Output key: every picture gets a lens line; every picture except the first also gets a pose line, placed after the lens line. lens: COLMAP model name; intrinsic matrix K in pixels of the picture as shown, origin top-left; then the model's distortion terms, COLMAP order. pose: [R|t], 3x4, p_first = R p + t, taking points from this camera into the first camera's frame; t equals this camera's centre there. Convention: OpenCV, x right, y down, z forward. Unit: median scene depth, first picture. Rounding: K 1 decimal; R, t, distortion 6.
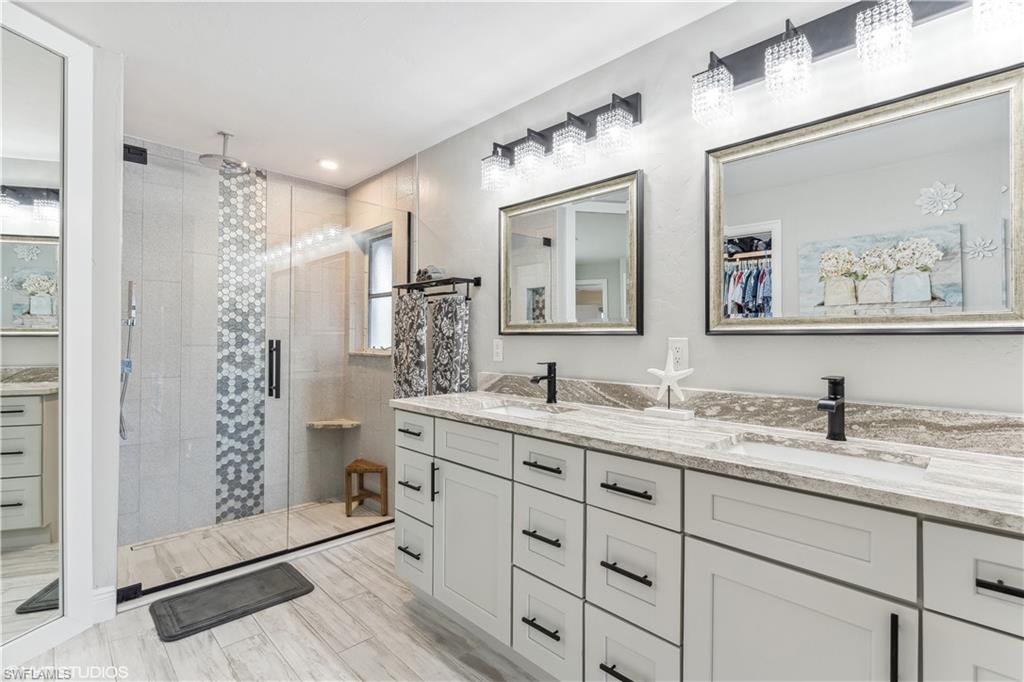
lens RADIAL K [[472.8, 0, 515.5], [0, 472.8, 344.0], [0, 0, 1]] dist [-0.001274, -0.000211]
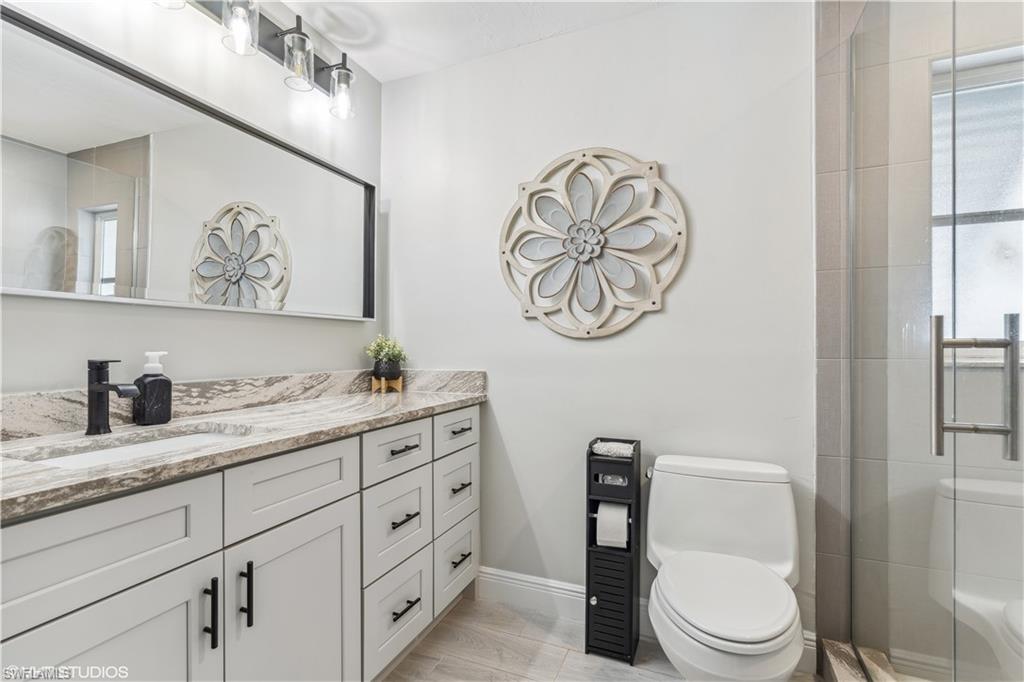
lens RADIAL K [[472.8, 0, 515.5], [0, 472.8, 344.0], [0, 0, 1]] dist [-0.001274, -0.000211]
pose [[-0.389604, -0.008008, 0.920948, -0.750676], [0.001473, 0.999956, 0.009318, 0.009588], [-0.920981, 0.004986, -0.389575, 0.867227]]
